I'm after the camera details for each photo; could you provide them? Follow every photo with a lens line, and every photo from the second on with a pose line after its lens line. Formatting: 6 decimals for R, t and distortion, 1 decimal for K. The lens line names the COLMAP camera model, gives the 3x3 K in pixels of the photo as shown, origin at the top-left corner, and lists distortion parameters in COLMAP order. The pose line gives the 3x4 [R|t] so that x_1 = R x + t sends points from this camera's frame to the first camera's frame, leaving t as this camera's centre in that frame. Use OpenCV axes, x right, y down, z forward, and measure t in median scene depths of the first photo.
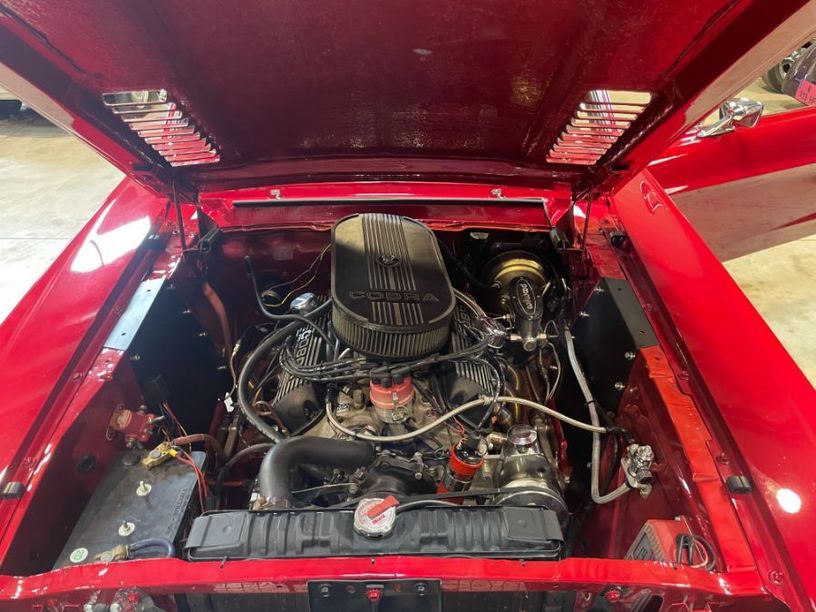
lens RADIAL K [[617.6, 0, 405.8], [0, 617.6, 302.9], [0, 0, 1]] dist [0.098816, -0.134780]
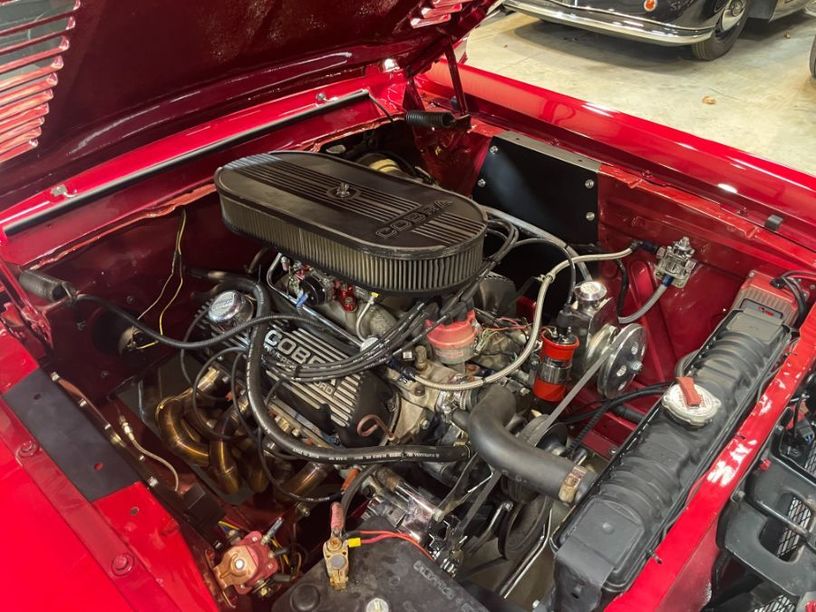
lens RADIAL K [[617.6, 0, 405.8], [0, 617.6, 302.9], [0, 0, 1]] dist [0.098816, -0.134780]
pose [[0.687580, -0.459273, 0.562407, -0.393381], [0.416840, 0.883871, 0.212172, -0.065189], [-0.594540, 0.088548, 0.799175, 0.289557]]
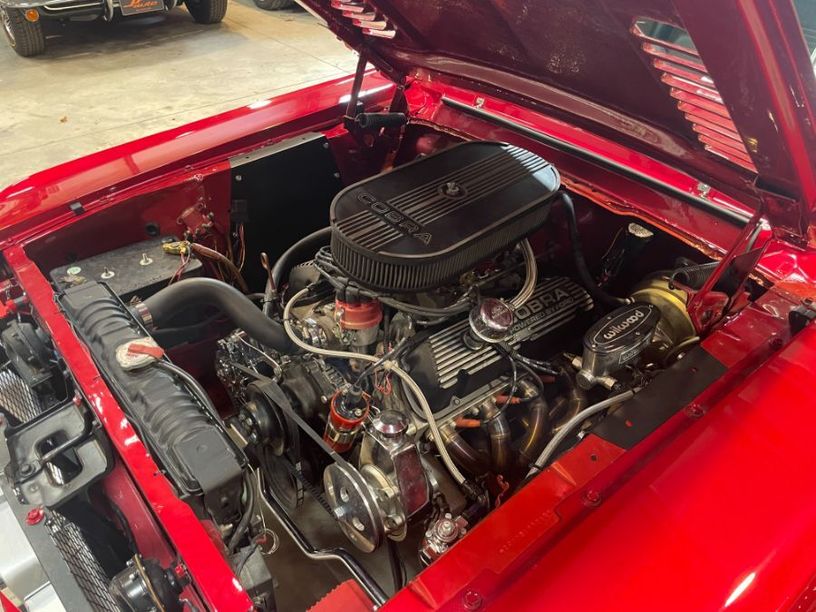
lens RADIAL K [[617.6, 0, 405.8], [0, 617.6, 302.9], [0, 0, 1]] dist [0.098816, -0.134780]
pose [[0.630615, 0.480387, -0.609551, 0.445222], [-0.433164, 0.869553, 0.237163, -0.091158], [0.643967, 0.114477, 0.756440, 0.267322]]
